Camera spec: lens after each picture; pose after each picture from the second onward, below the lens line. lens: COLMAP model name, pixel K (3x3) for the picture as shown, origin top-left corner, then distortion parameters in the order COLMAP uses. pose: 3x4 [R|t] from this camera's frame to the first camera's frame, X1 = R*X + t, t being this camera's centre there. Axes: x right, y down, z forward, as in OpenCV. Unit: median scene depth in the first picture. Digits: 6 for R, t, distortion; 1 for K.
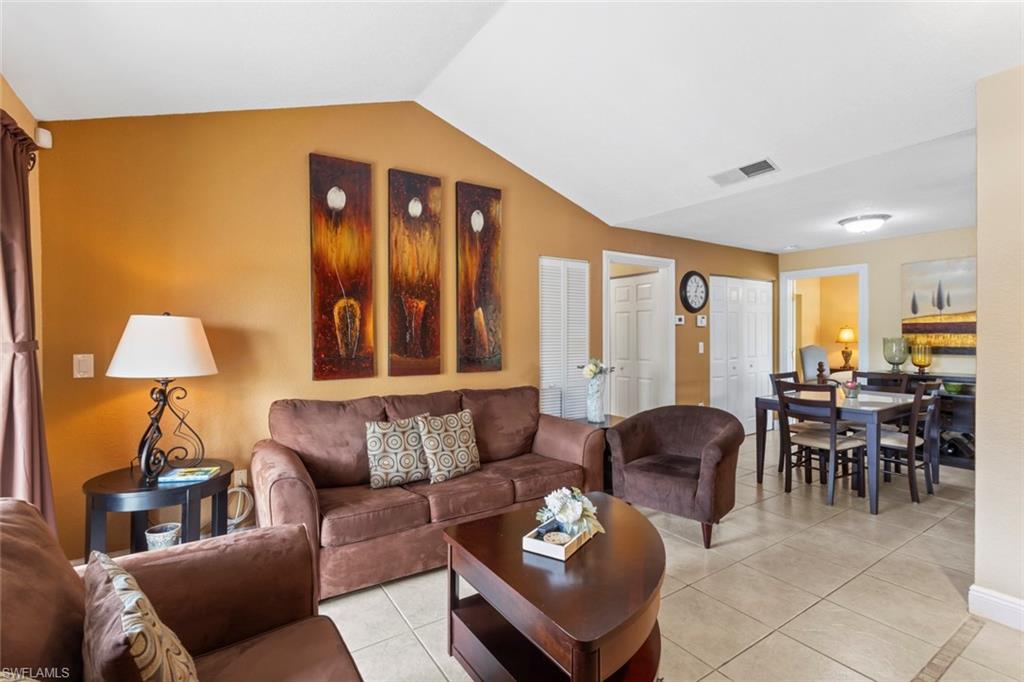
lens RADIAL K [[471.8, 0, 523.5], [0, 471.8, 338.1], [0, 0, 1]] dist [0.000619, 0.001038]
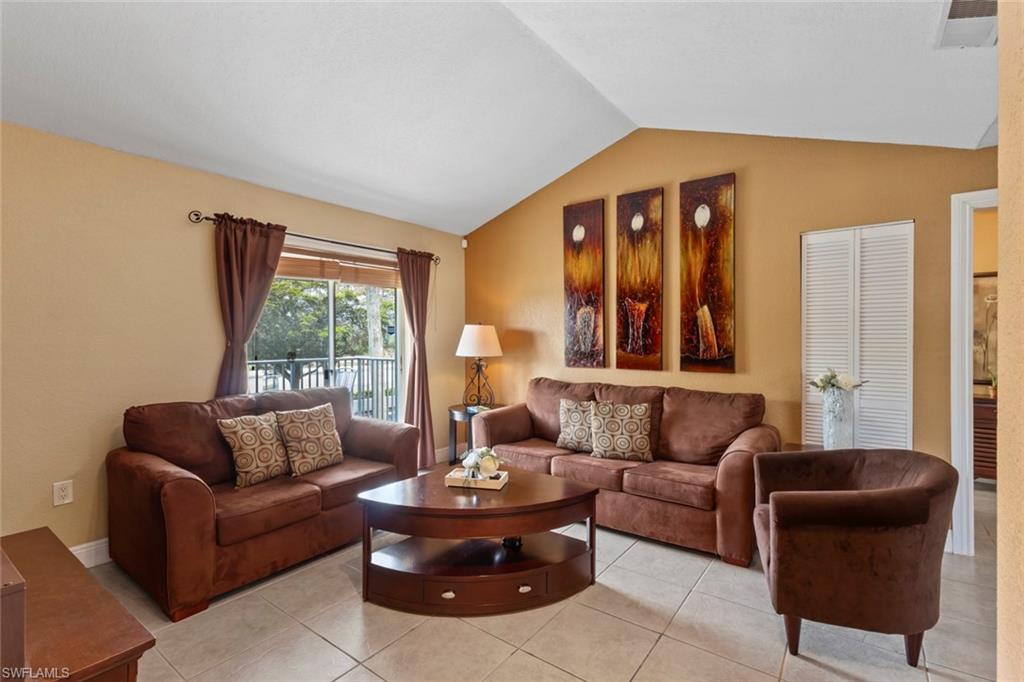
lens RADIAL K [[471.8, 0, 523.5], [0, 471.8, 338.1], [0, 0, 1]] dist [0.000619, 0.001038]
pose [[0.342411, 0.004141, -0.939541, 0.747920], [-0.002718, 0.999990, 0.003417, -0.000059], [0.939546, 0.001384, 0.342419, 0.354131]]
